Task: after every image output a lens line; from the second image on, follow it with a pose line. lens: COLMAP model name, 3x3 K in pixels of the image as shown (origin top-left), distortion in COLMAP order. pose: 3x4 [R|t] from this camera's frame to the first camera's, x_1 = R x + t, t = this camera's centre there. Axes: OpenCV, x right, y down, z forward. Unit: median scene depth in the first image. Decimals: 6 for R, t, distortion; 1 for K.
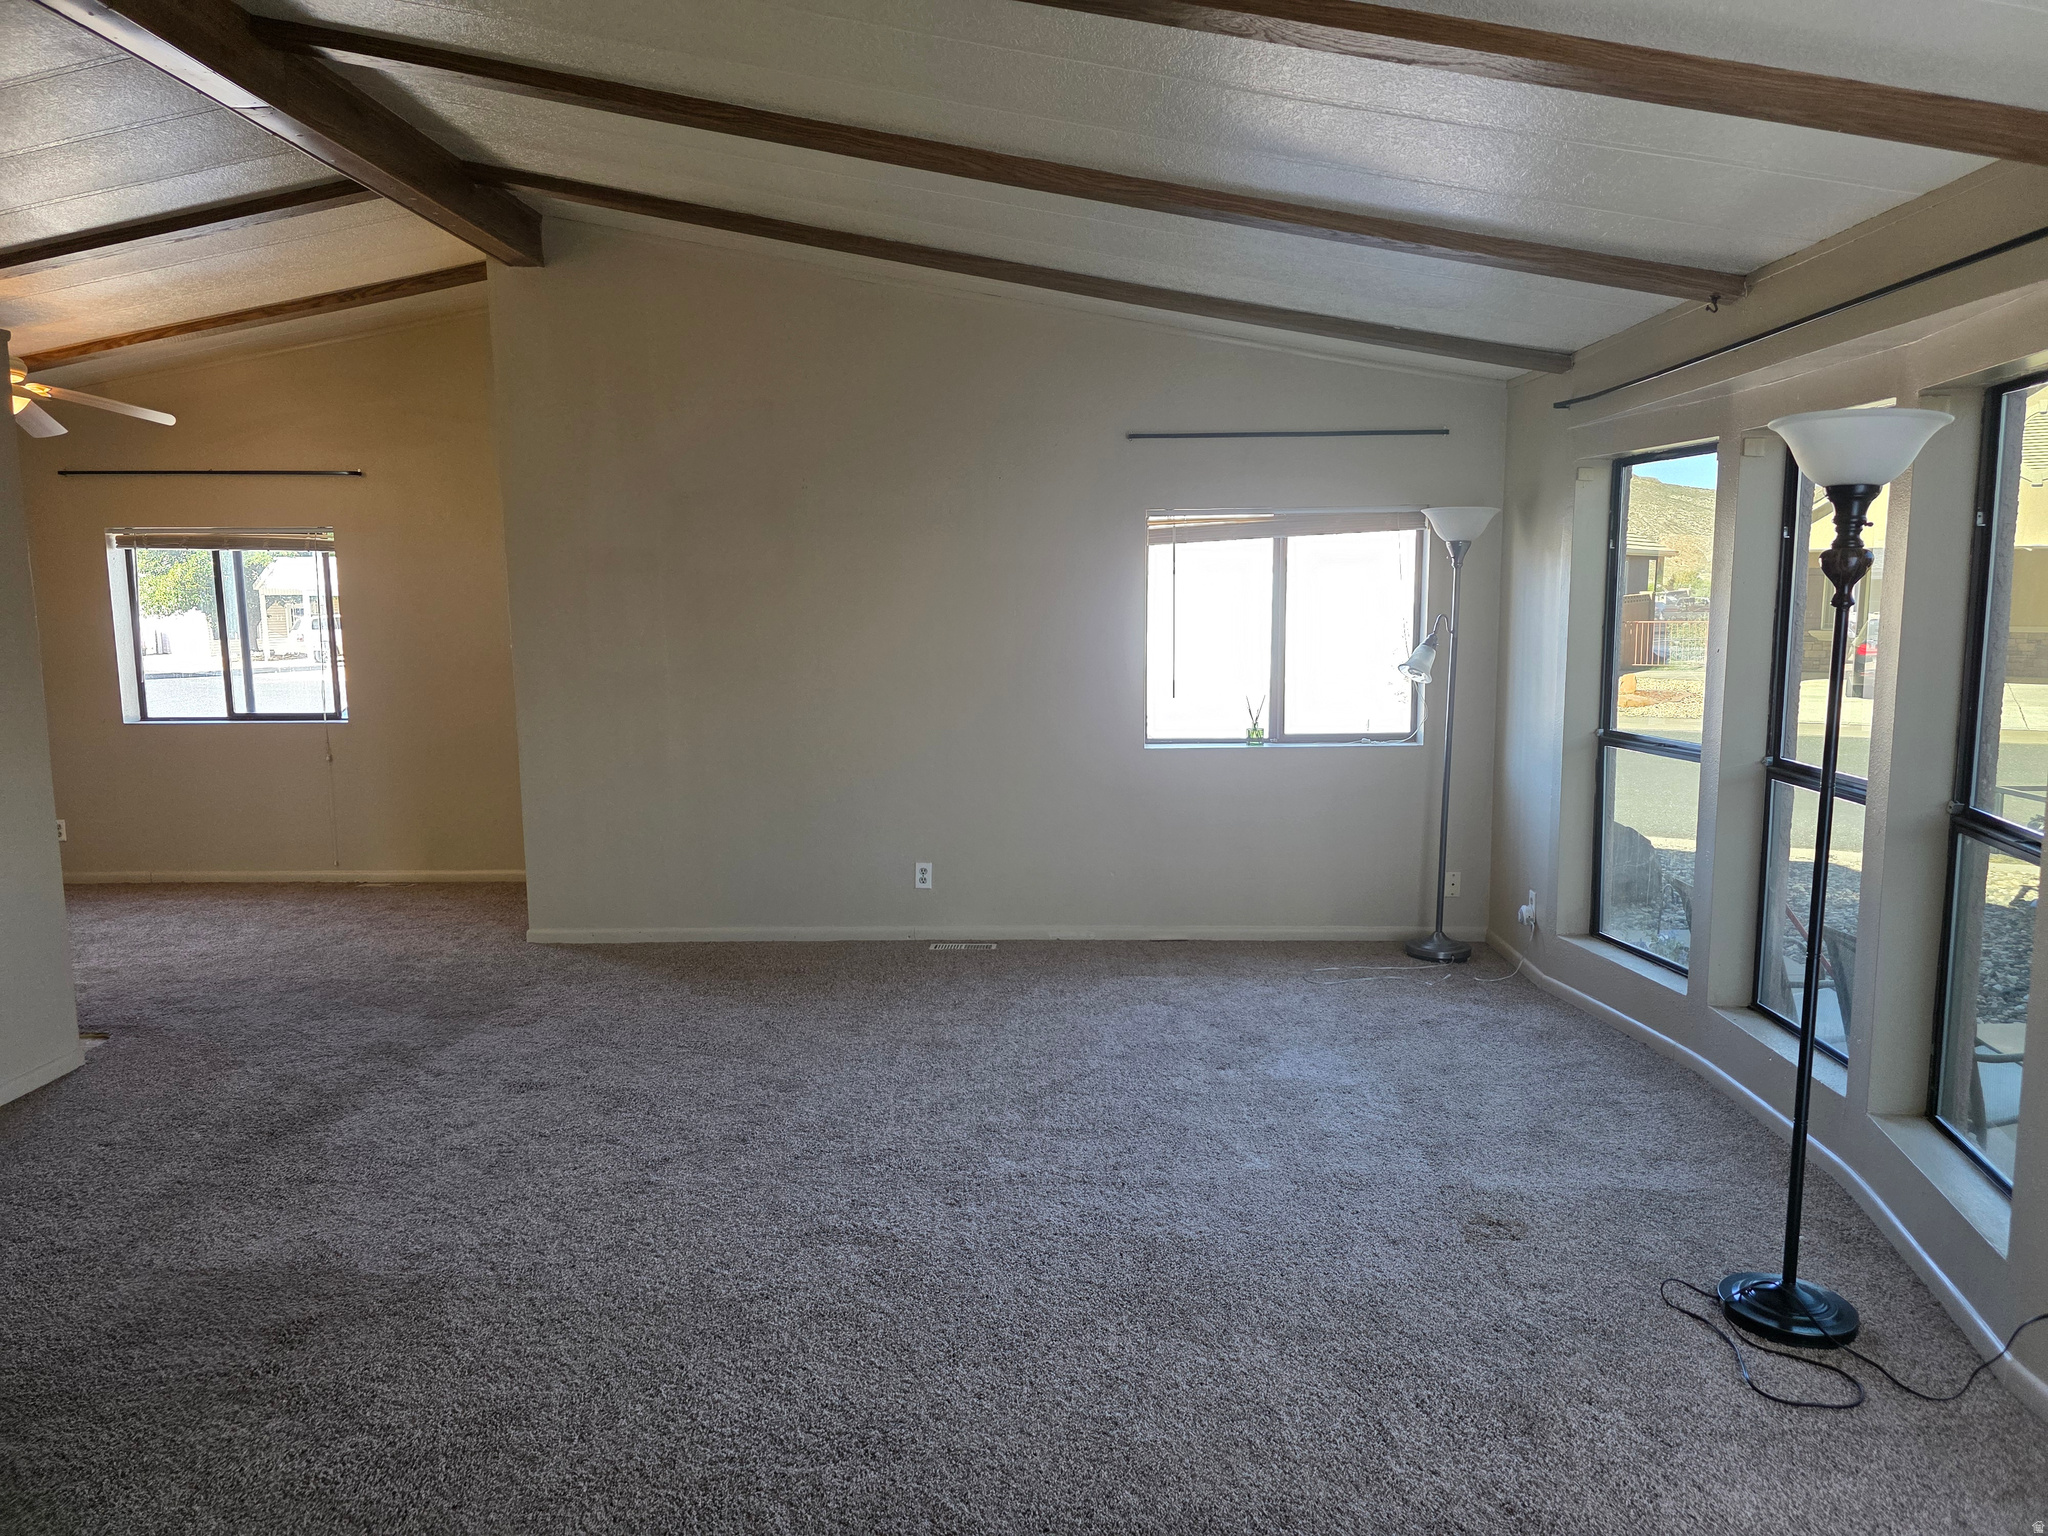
lens RADIAL K [[1362.4, 0, 1023.8], [0, 1362.4, 743.8], [0, 0, 1]] dist [0.064821, -0.054243]
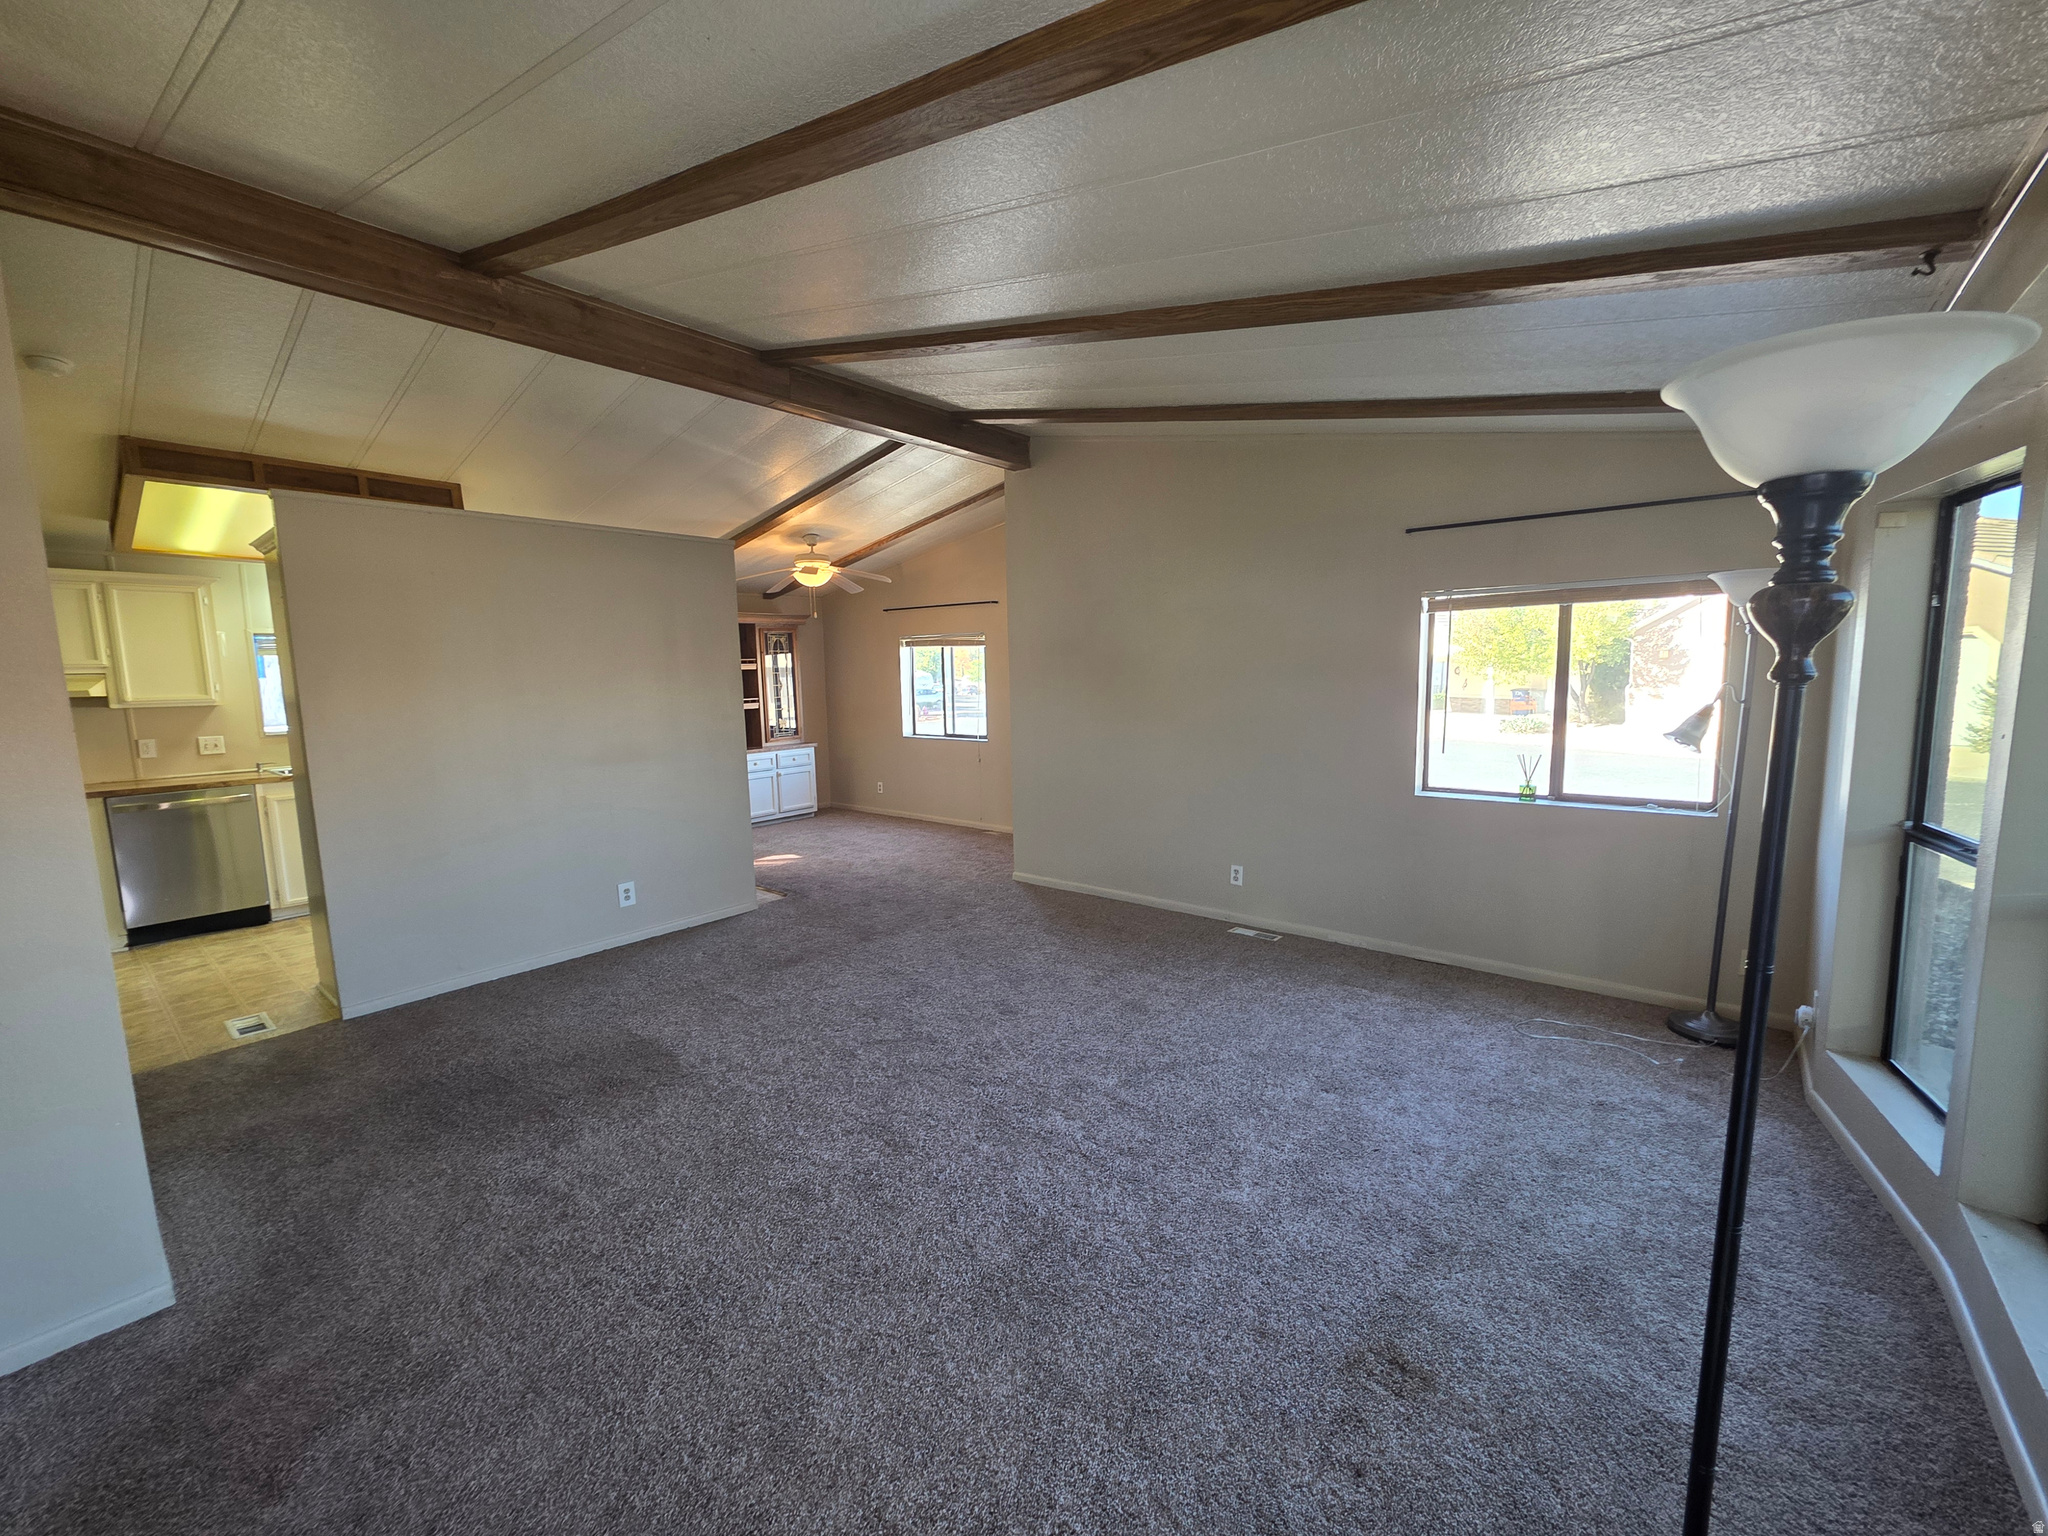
lens RADIAL K [[818.5, 0, 1036.1], [0, 818.5, 755.2], [0, 0, 1]] dist [0.004416, -0.000838]
pose [[0.794081, 0.057721, -0.605066, 0.353962], [-0.059107, 0.998096, 0.017643, -0.033816], [0.604932, 0.021754, 0.795980, 0.329489]]
